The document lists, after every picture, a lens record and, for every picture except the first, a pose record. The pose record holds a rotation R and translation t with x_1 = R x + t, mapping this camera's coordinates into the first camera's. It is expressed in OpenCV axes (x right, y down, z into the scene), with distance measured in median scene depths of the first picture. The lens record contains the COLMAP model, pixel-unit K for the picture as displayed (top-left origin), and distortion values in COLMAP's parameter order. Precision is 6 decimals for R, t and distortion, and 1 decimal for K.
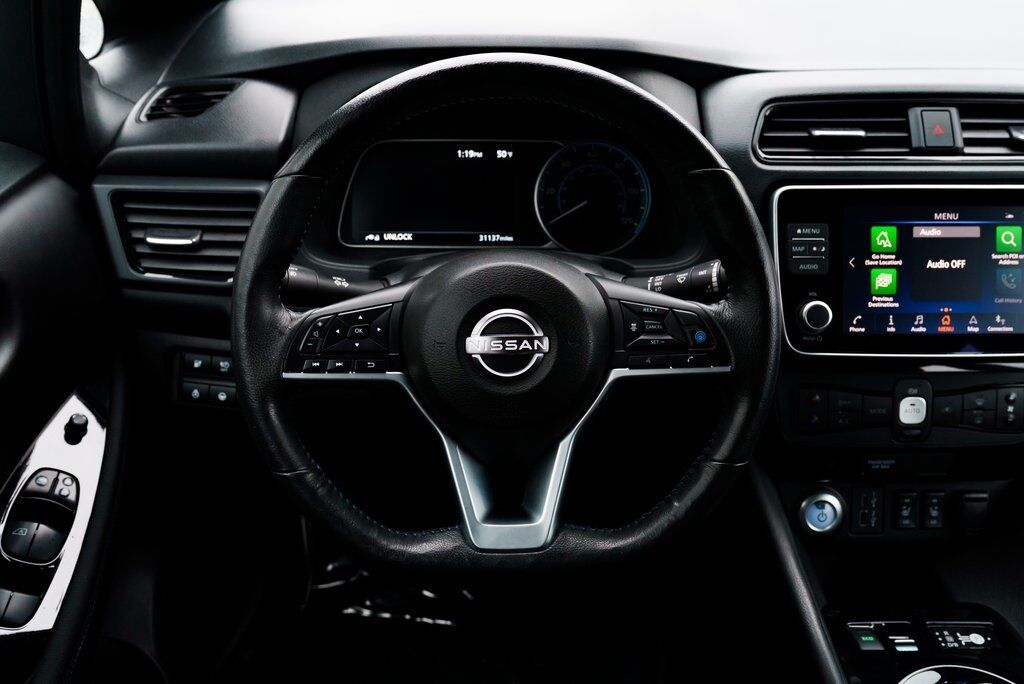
lens RADIAL K [[1009.4, 0, 517.8], [0, 1009.4, 344.0], [0, 0, 1]] dist [0.007256, 0.000000]
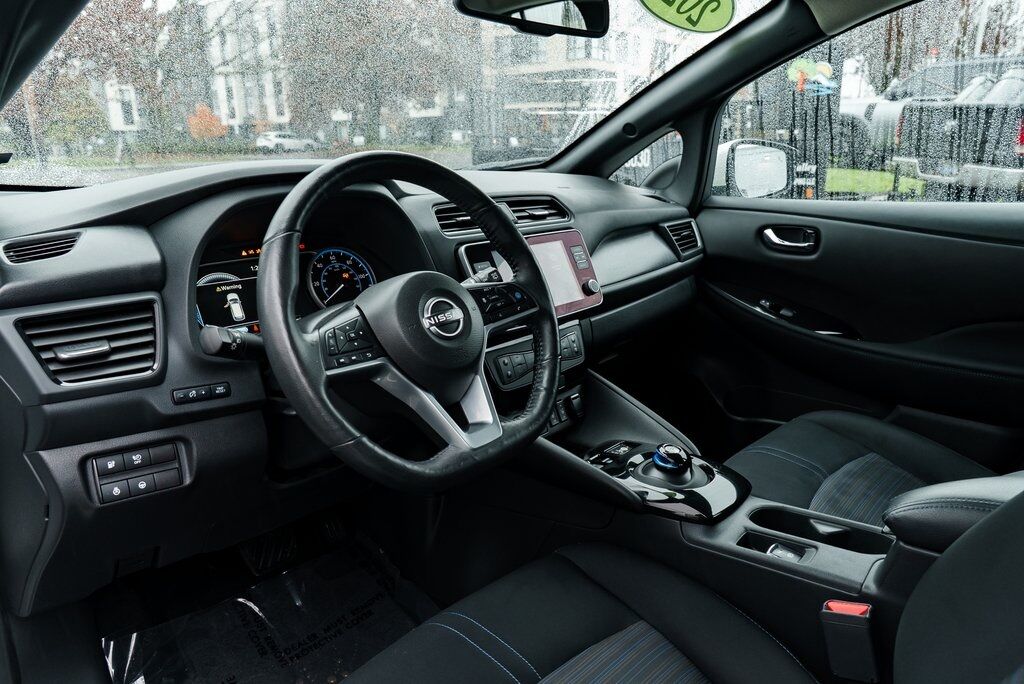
lens RADIAL K [[695.9, 0, 507.1], [0, 695.9, 351.2], [0, 0, 1]] dist [-0.023619, 0.019156]
pose [[0.682293, -0.216812, 0.698190, -0.556537], [0.370255, 0.925955, -0.074284, 0.130155], [-0.630386, 0.309192, 0.712049, 0.139602]]
